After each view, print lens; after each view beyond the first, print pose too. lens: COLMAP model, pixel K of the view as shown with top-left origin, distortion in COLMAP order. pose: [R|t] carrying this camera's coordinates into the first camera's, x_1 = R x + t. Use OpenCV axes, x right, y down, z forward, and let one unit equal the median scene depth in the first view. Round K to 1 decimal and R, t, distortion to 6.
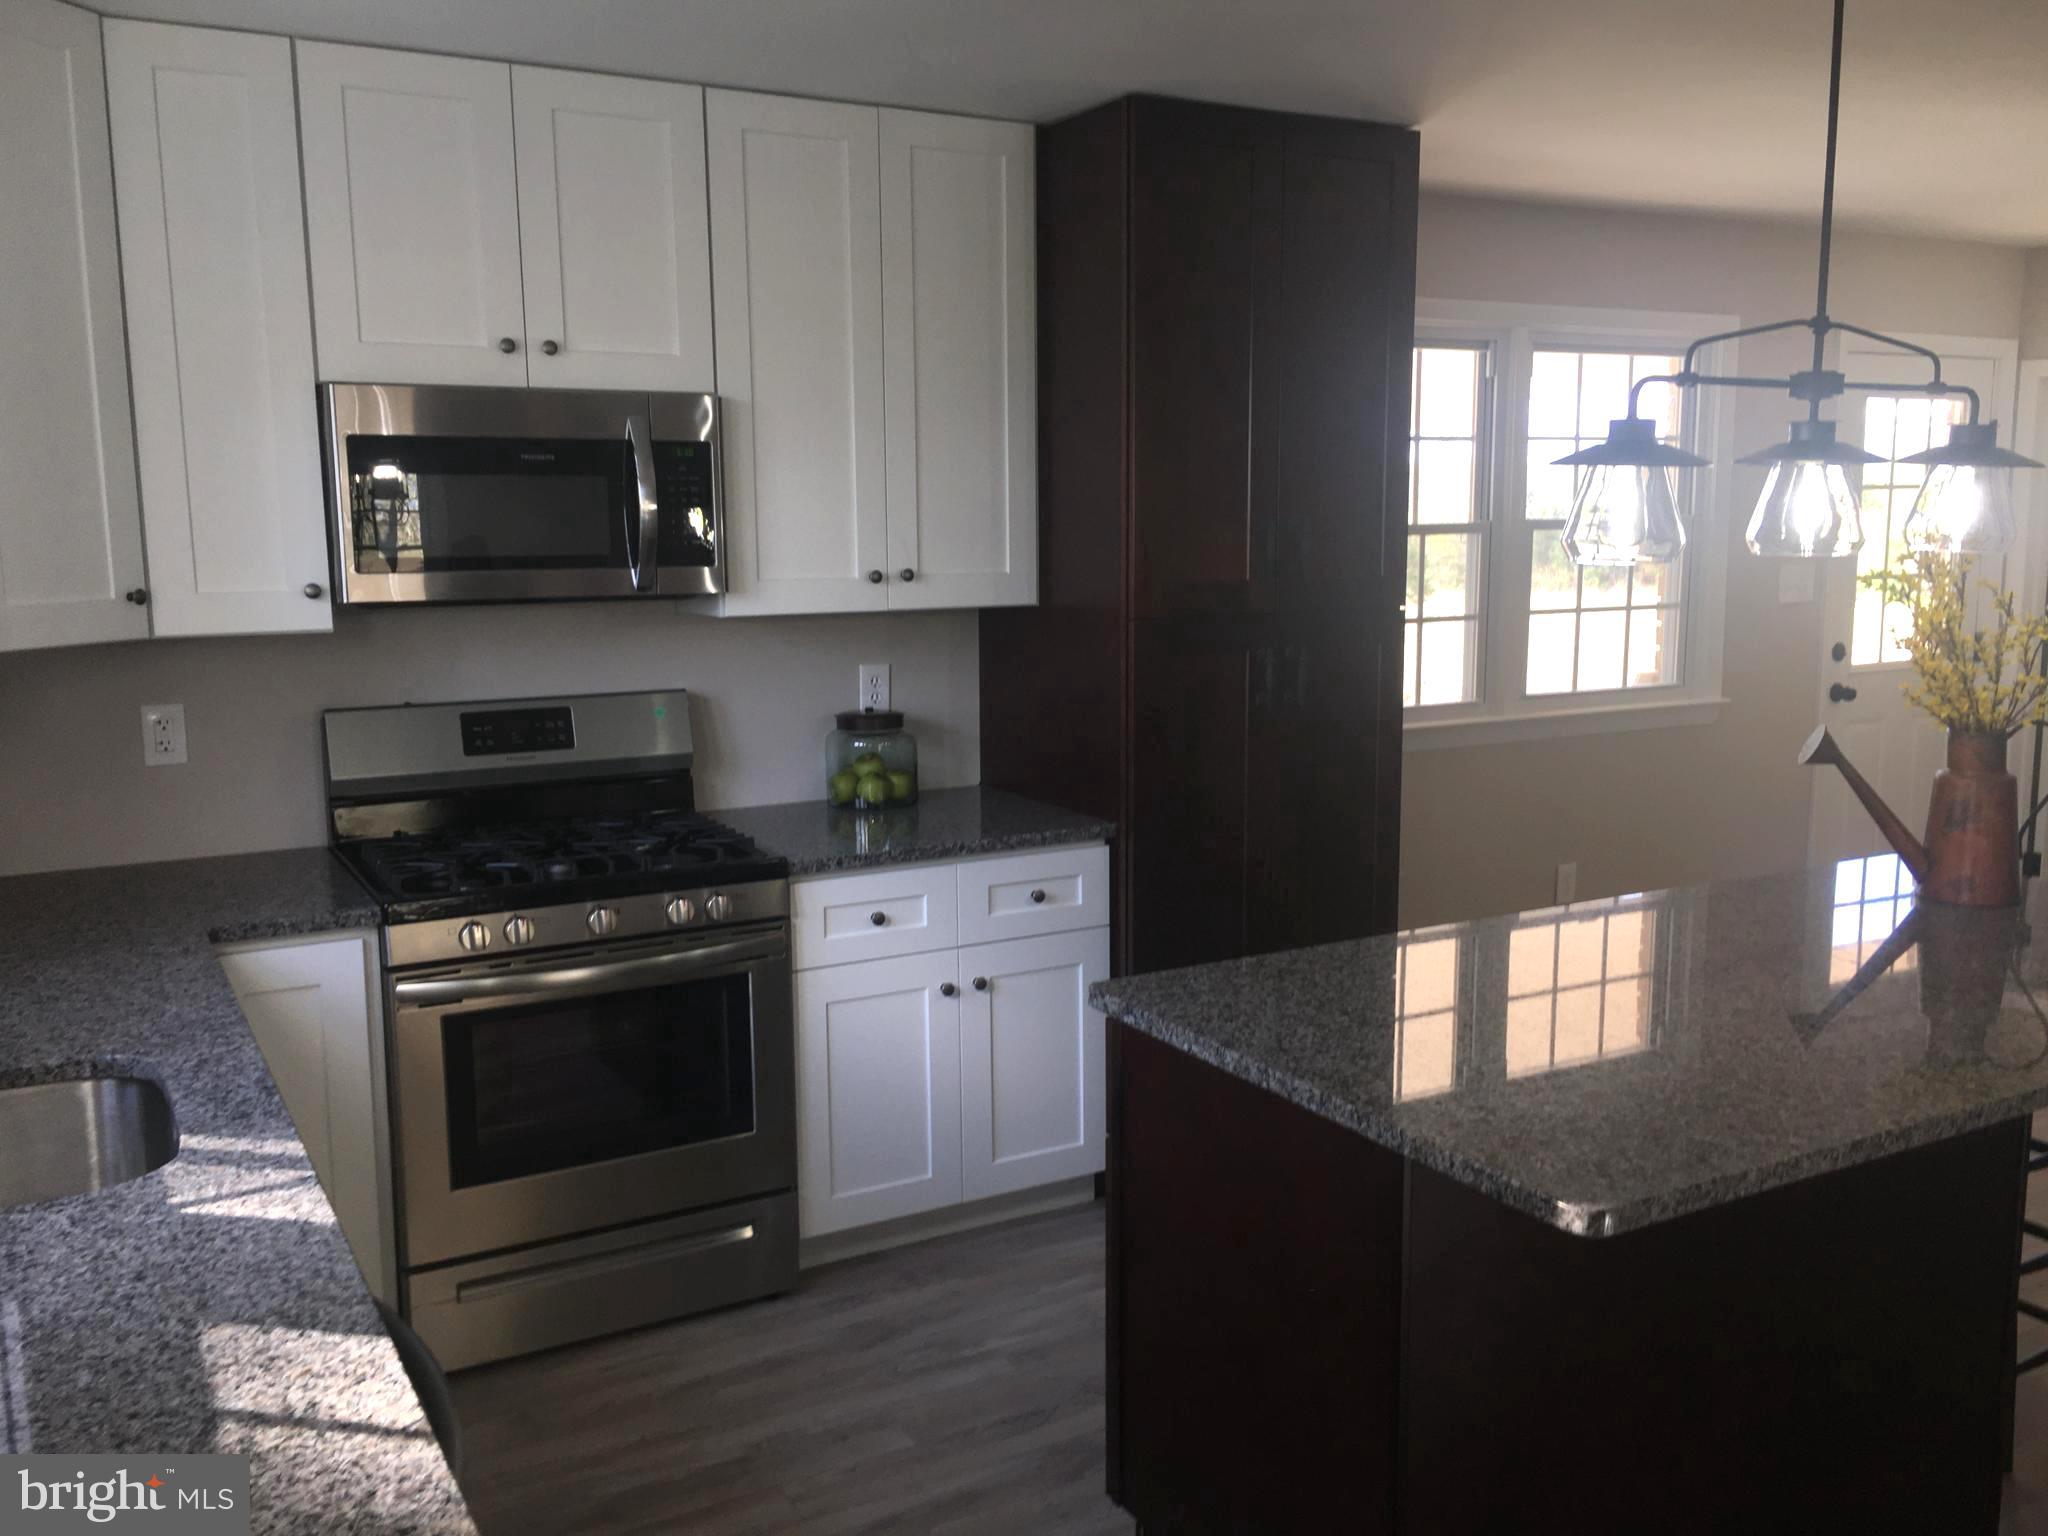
lens RADIAL K [[1751.3, 0, 1023.1], [0, 1751.3, 748.8], [0, 0, 1]] dist [0.082680, -0.007238]
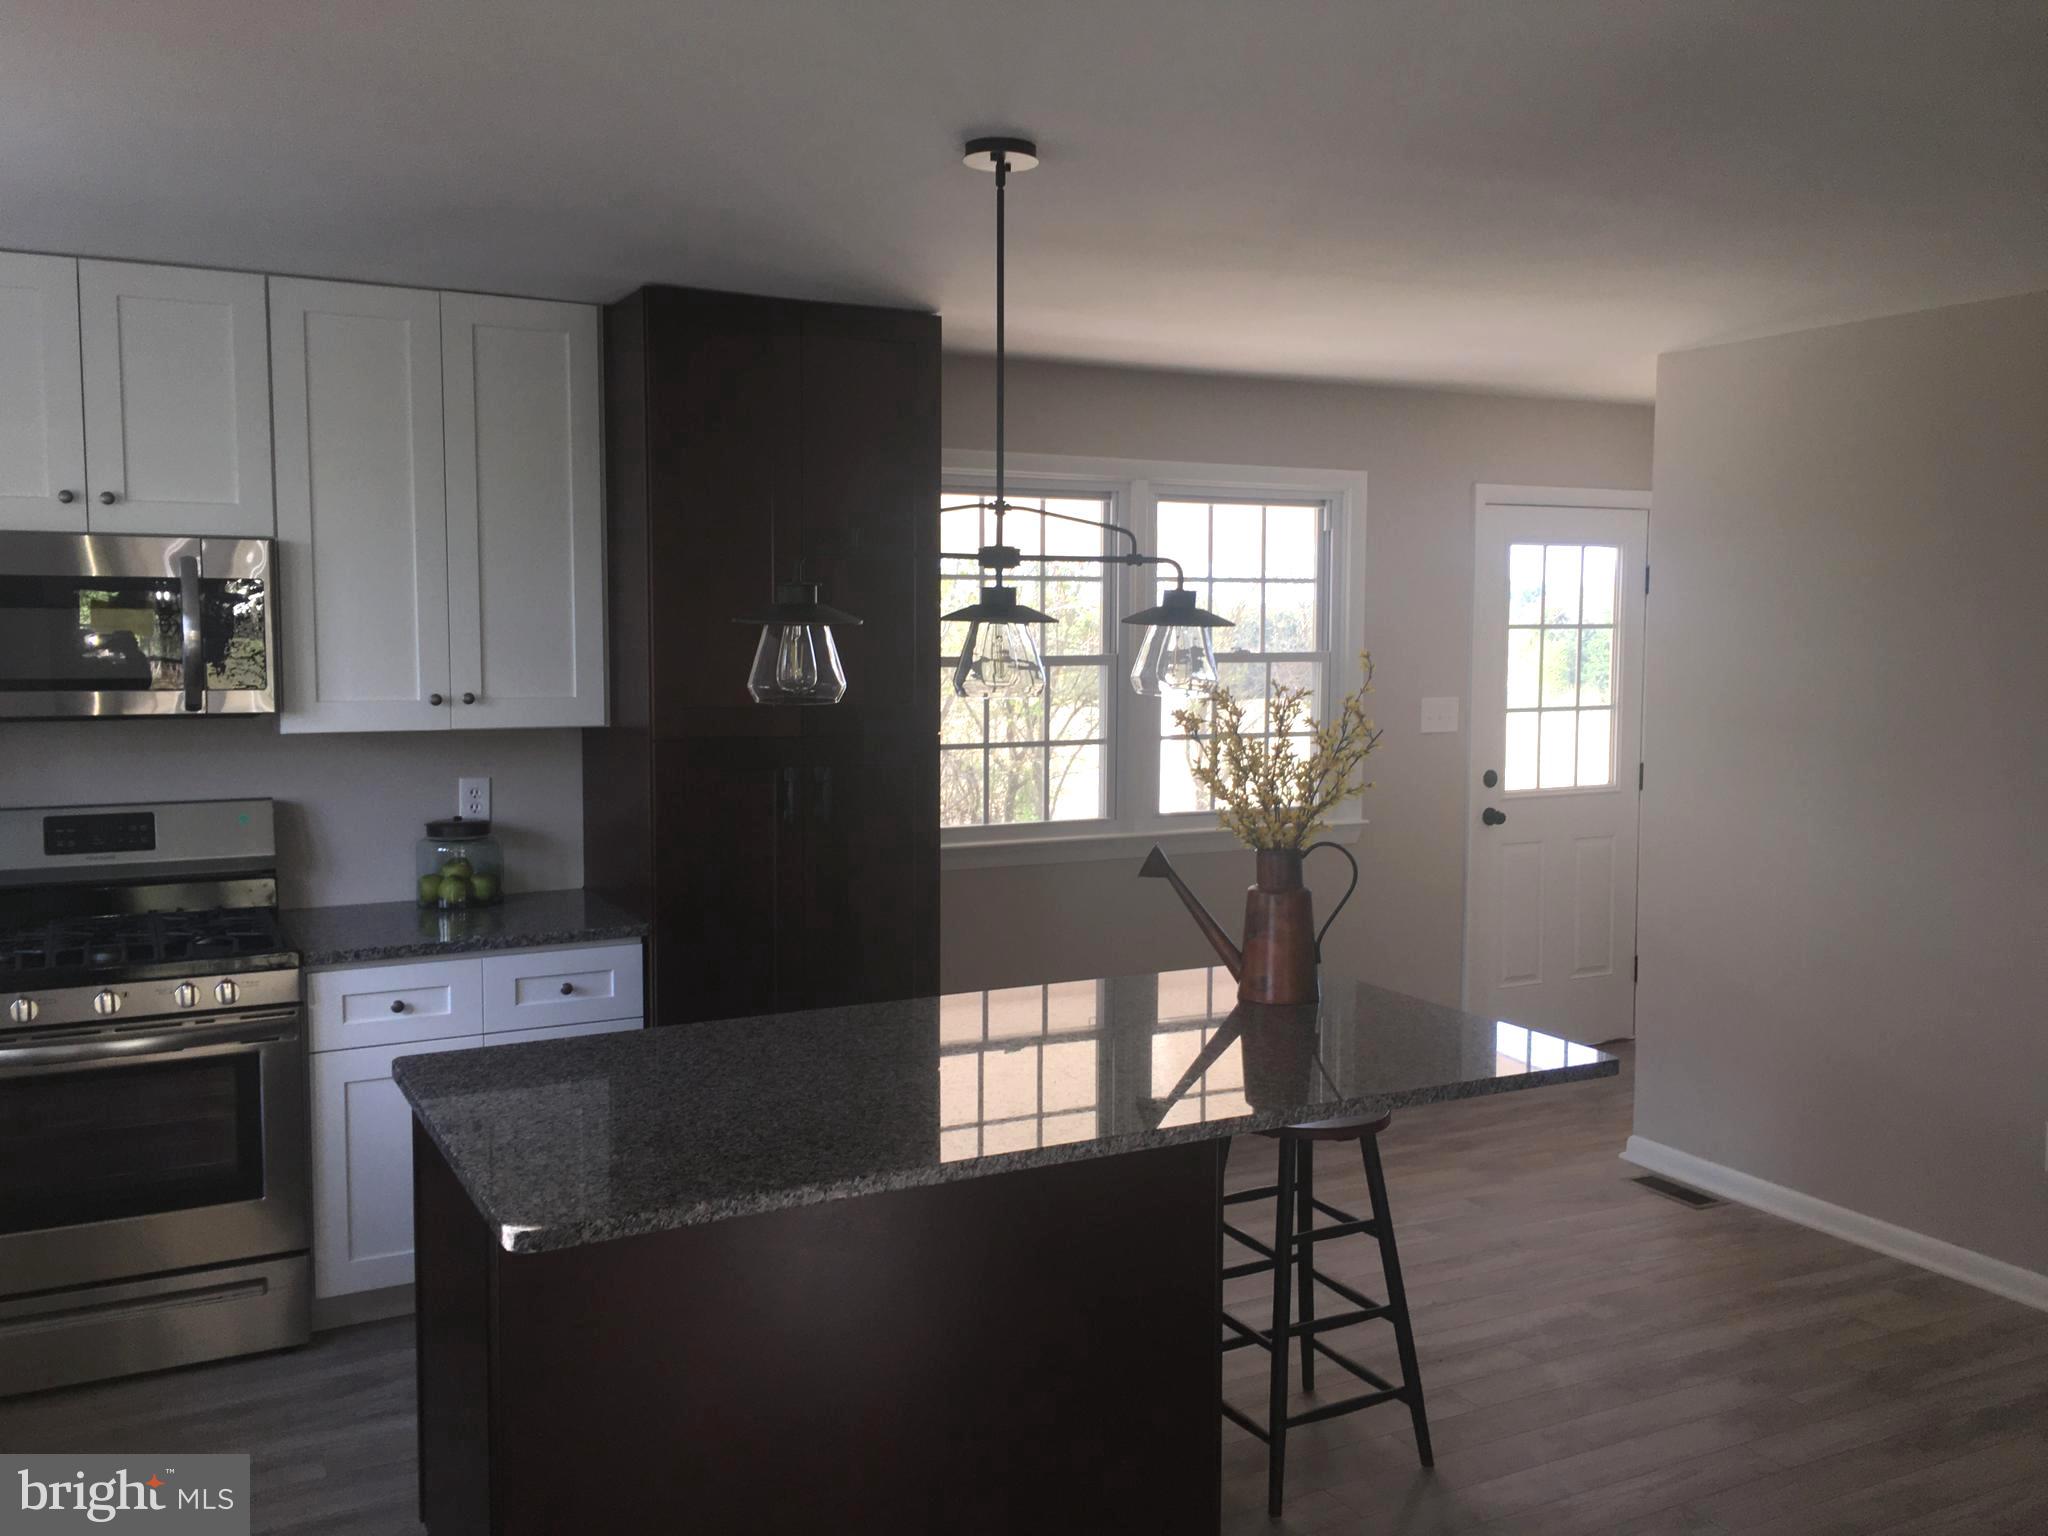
lens RADIAL K [[1741.0, 0, 1028.9], [0, 1741.0, 770.4], [0, 0, 1]] dist [0.076434, -0.059814]
pose [[0.999473, 0.013252, -0.029616, 0.327694], [-0.014770, 0.998557, -0.051632, -0.000805], [0.028890, 0.052042, 0.998227, -0.104129]]
